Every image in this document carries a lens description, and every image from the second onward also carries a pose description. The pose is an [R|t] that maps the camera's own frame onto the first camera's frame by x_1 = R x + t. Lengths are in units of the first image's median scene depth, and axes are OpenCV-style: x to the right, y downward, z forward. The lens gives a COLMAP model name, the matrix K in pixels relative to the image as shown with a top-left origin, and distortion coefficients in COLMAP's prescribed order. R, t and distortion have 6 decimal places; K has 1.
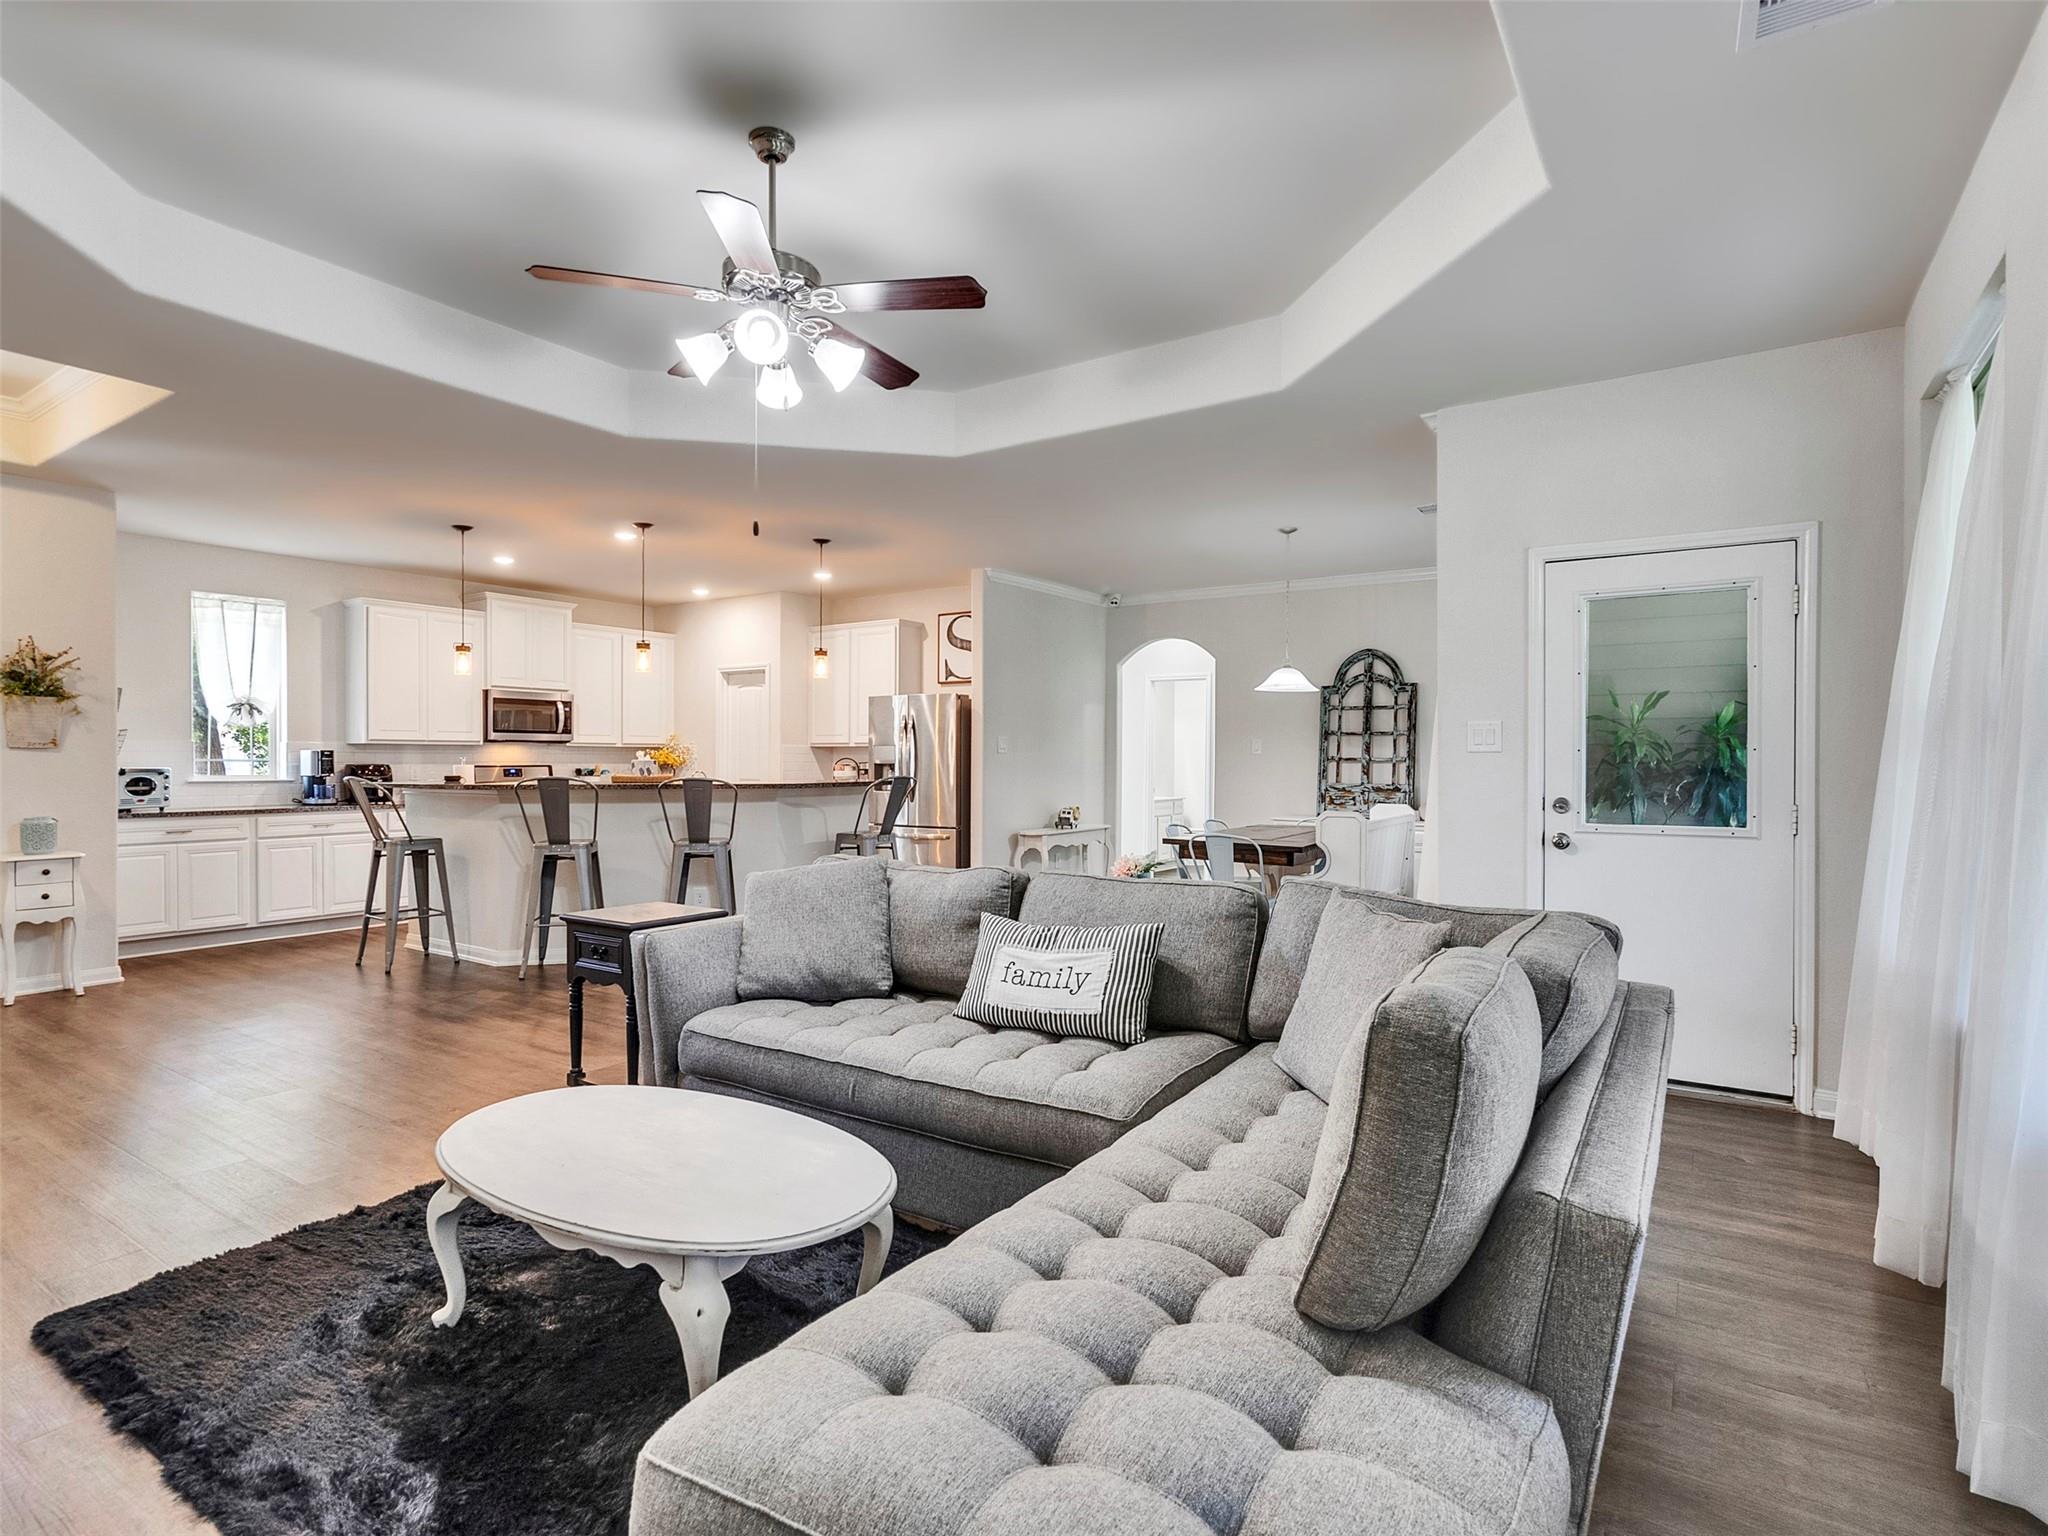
lens RADIAL K [[1048.1, 0, 1014.3], [0, 1048.1, 765.5], [0, 0, 1]] dist [-0.006162, 0.003764]
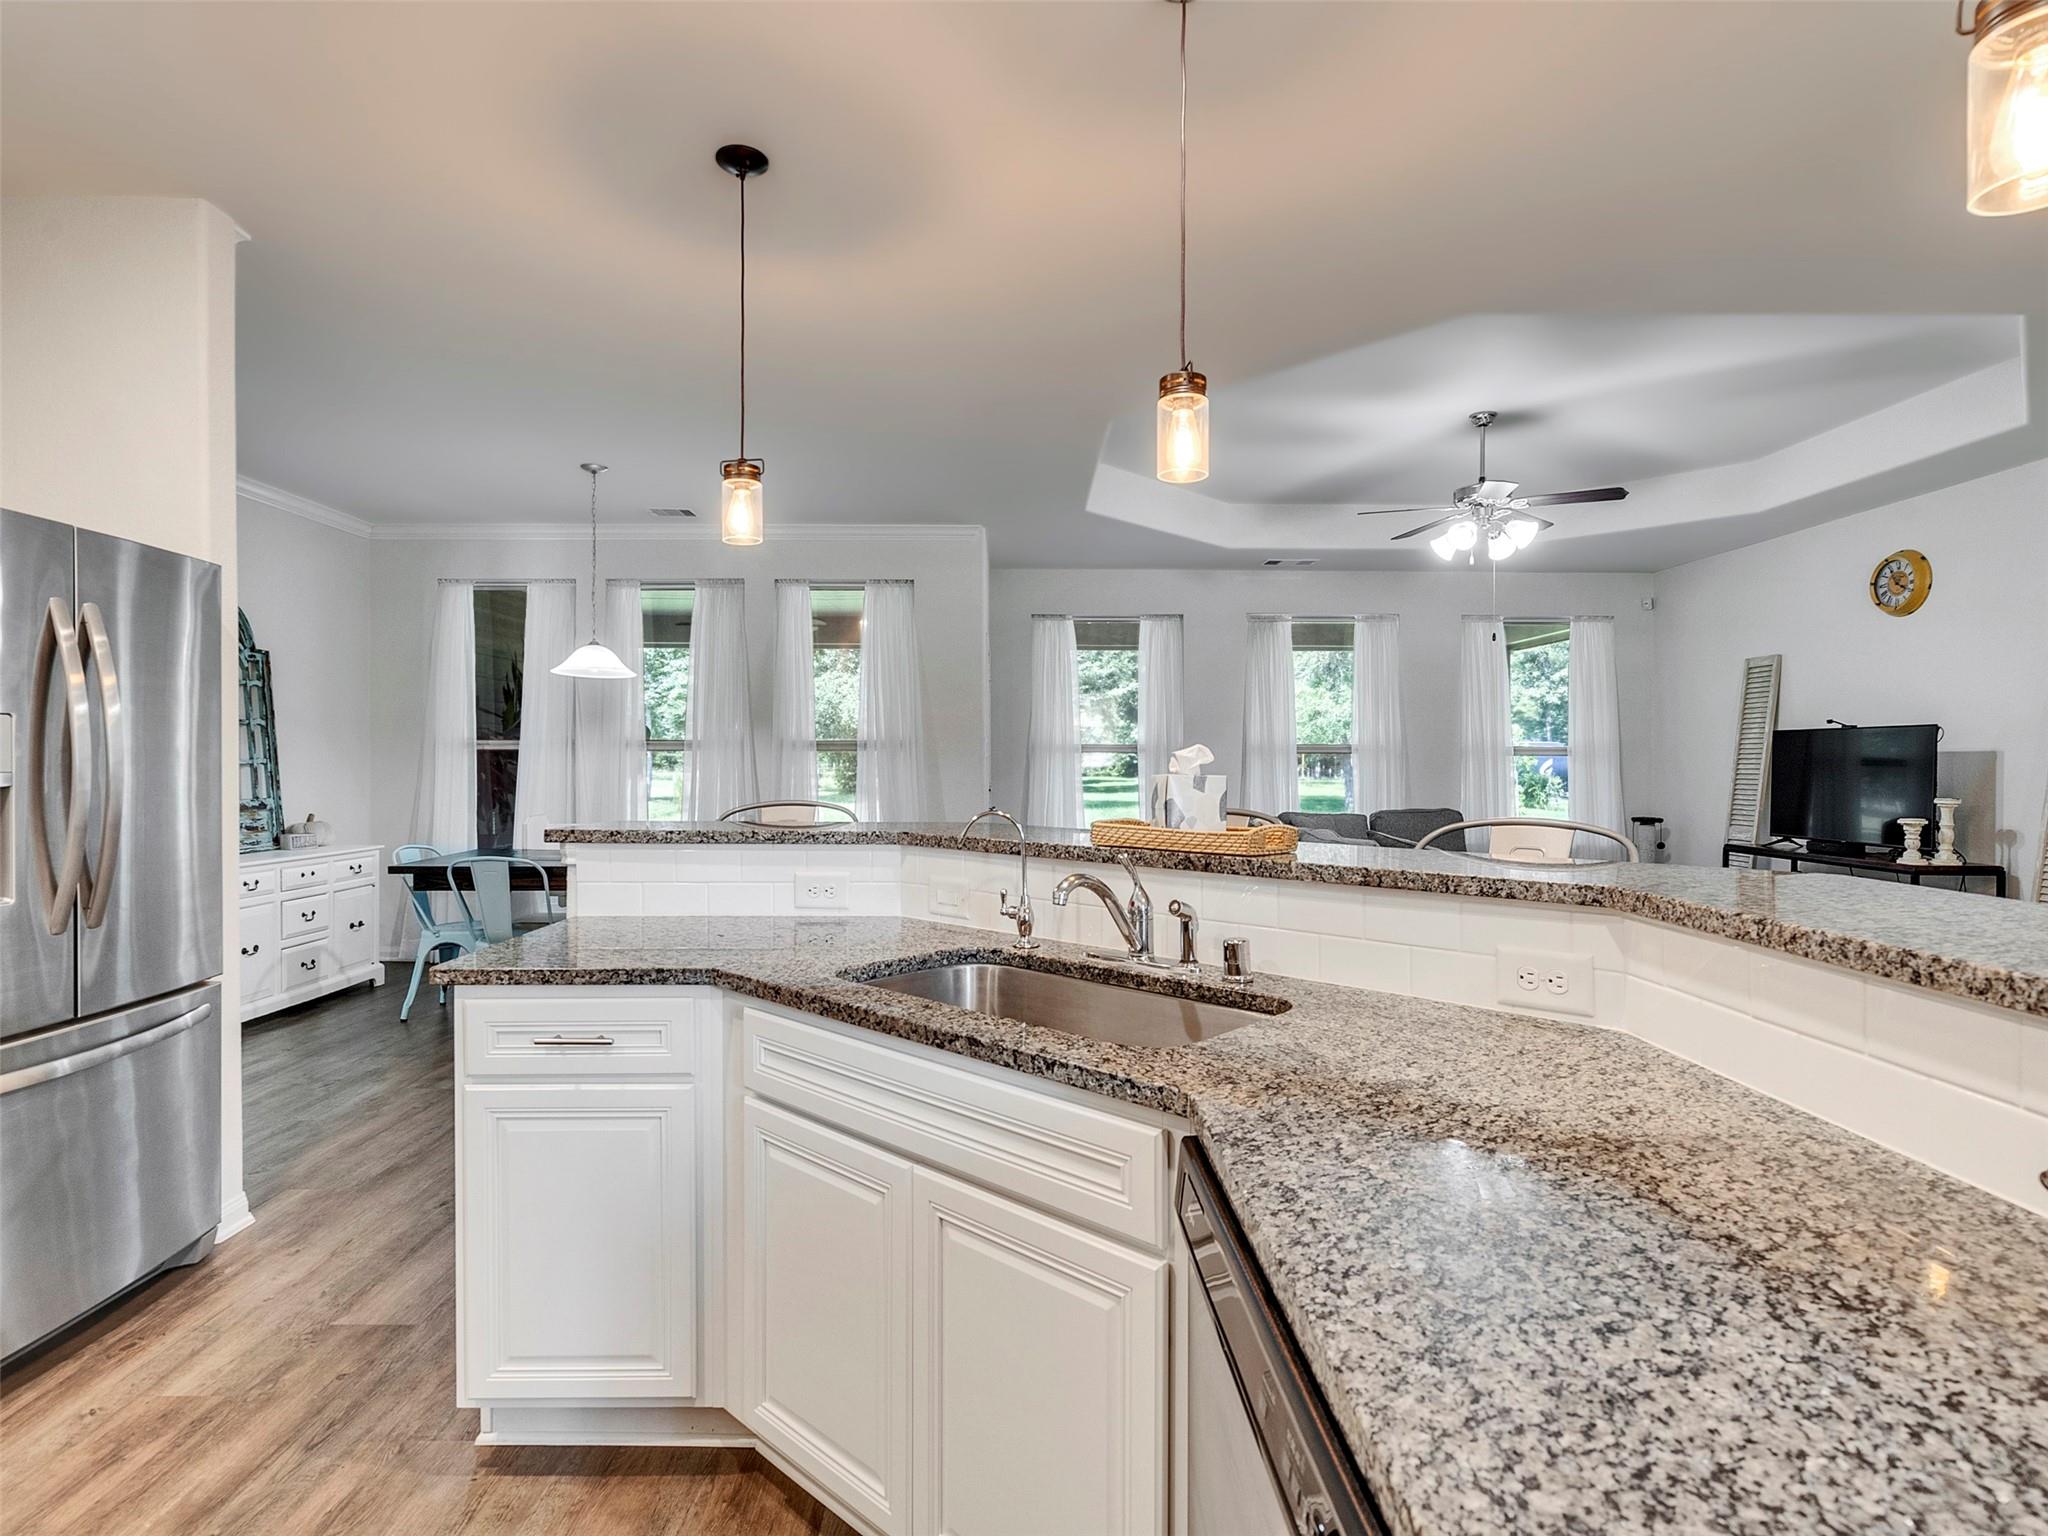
lens RADIAL K [[1048.1, 0, 1014.3], [0, 1048.1, 765.5], [0, 0, 1]] dist [-0.006162, 0.003764]
pose [[-0.556805, -0.007048, 0.830613, -0.452594], [0.000324, 0.999962, 0.008702, -0.008770], [-0.830643, 0.005114, -0.556782, 0.944745]]
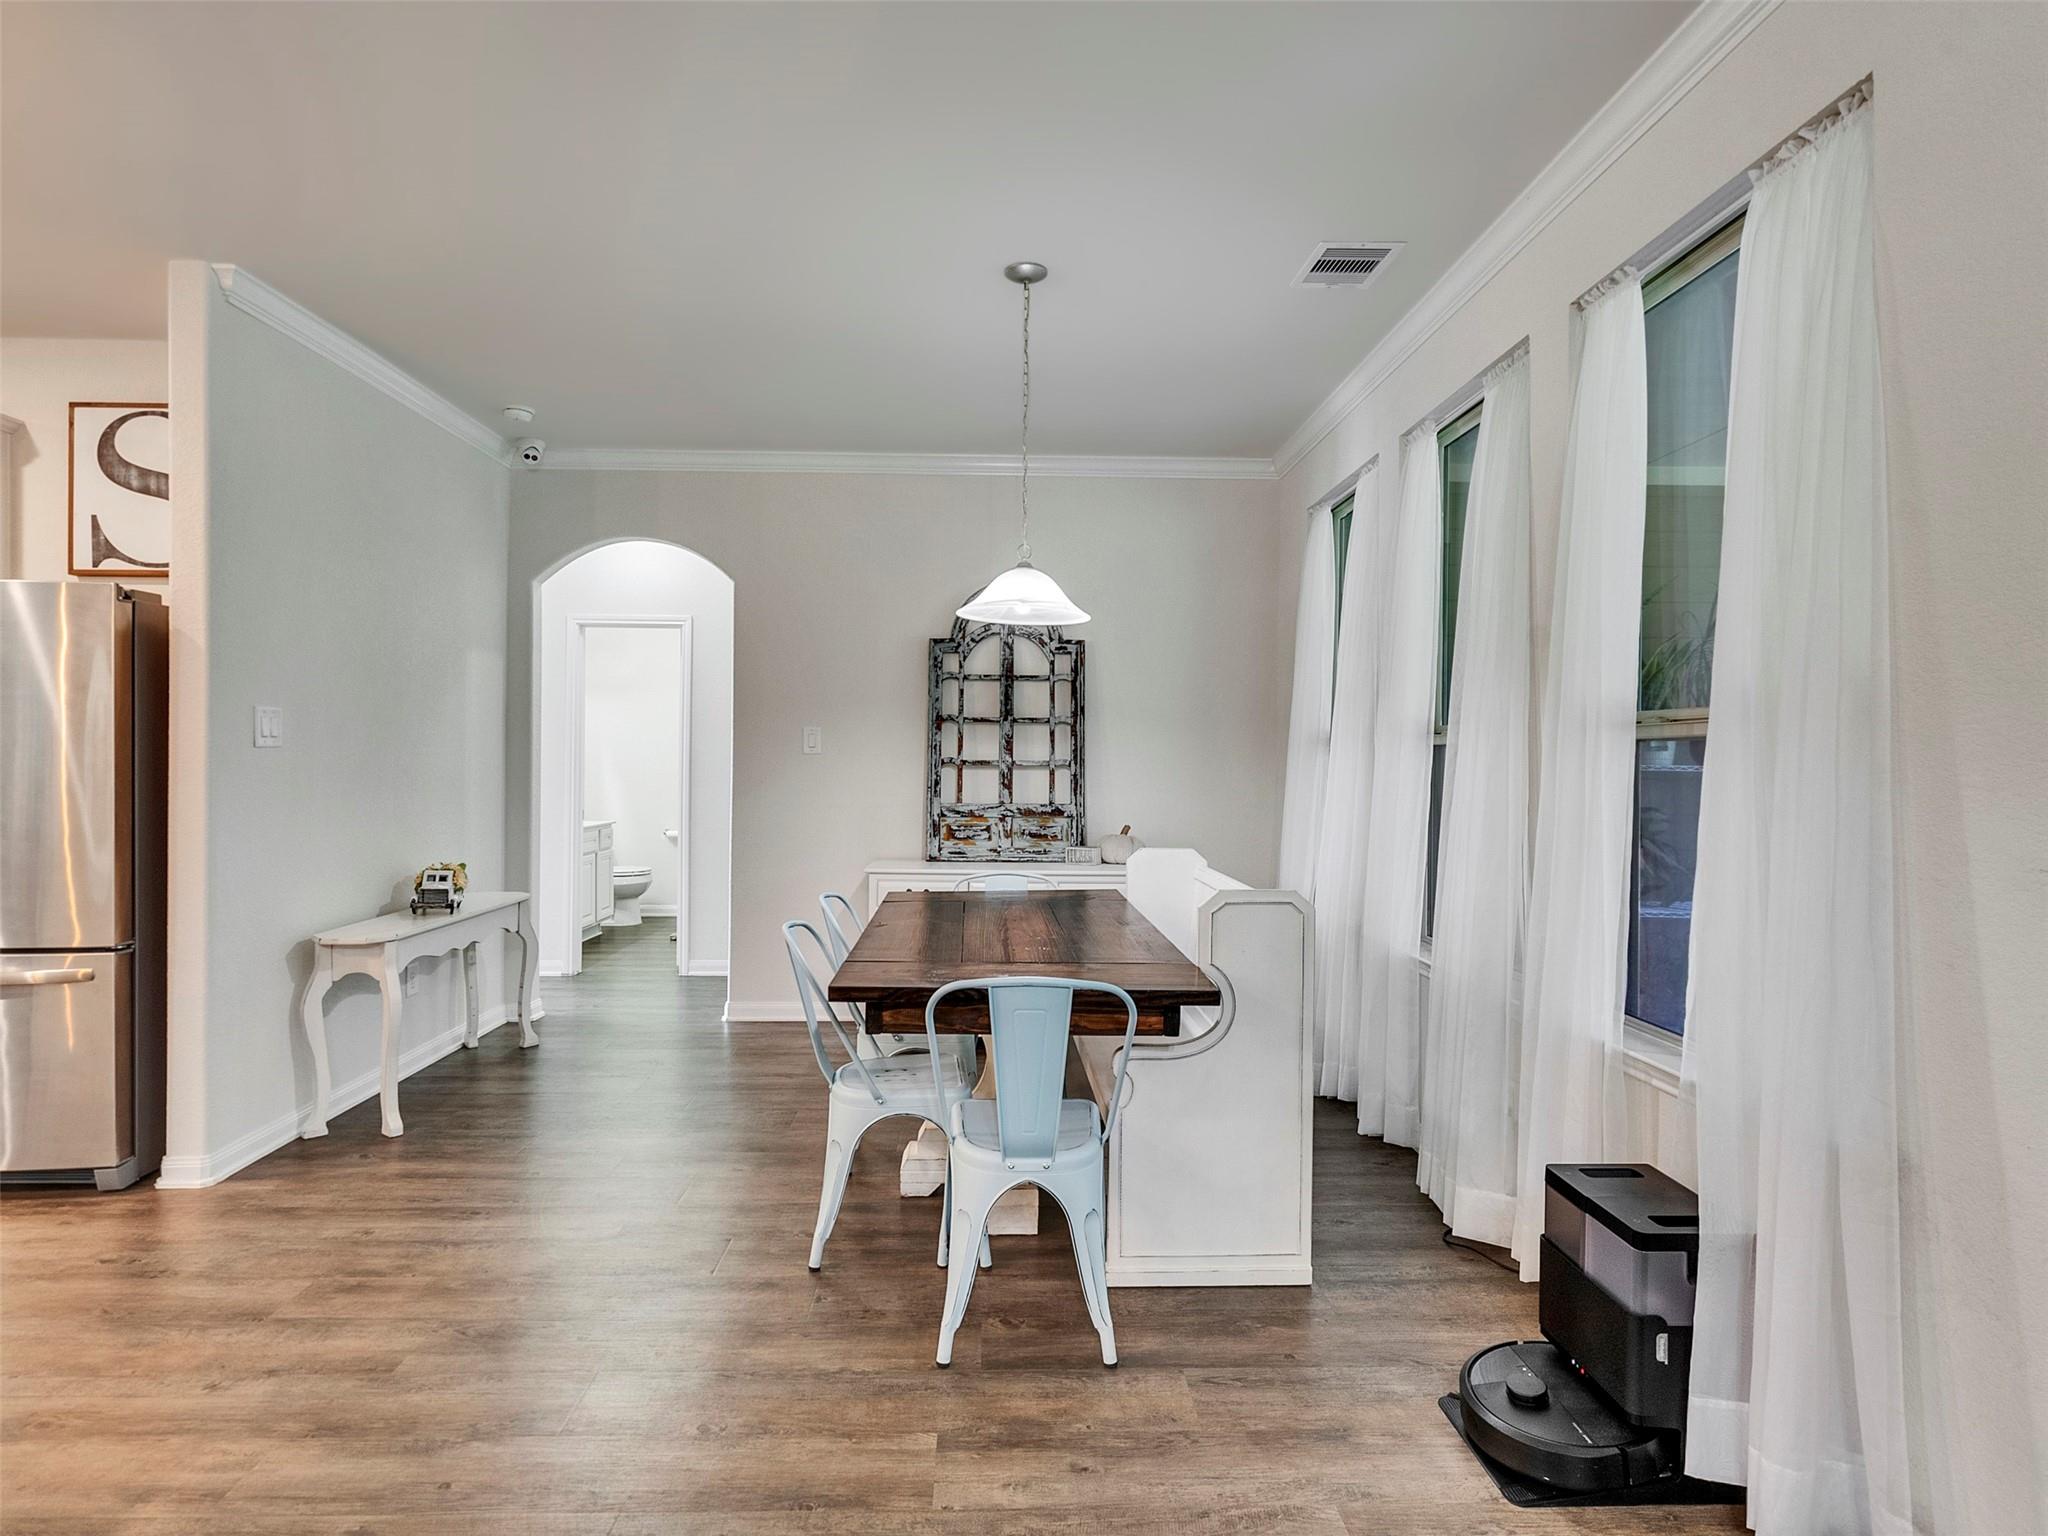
lens RADIAL K [[1048.1, 0, 1014.3], [0, 1048.1, 765.5], [0, 0, 1]] dist [-0.006162, 0.003764]
pose [[0.811596, -0.000992, 0.584218, -0.013604], [-0.000602, 0.999997, 0.002533, -0.005945], [-0.584218, -0.002407, 0.811593, 0.501572]]
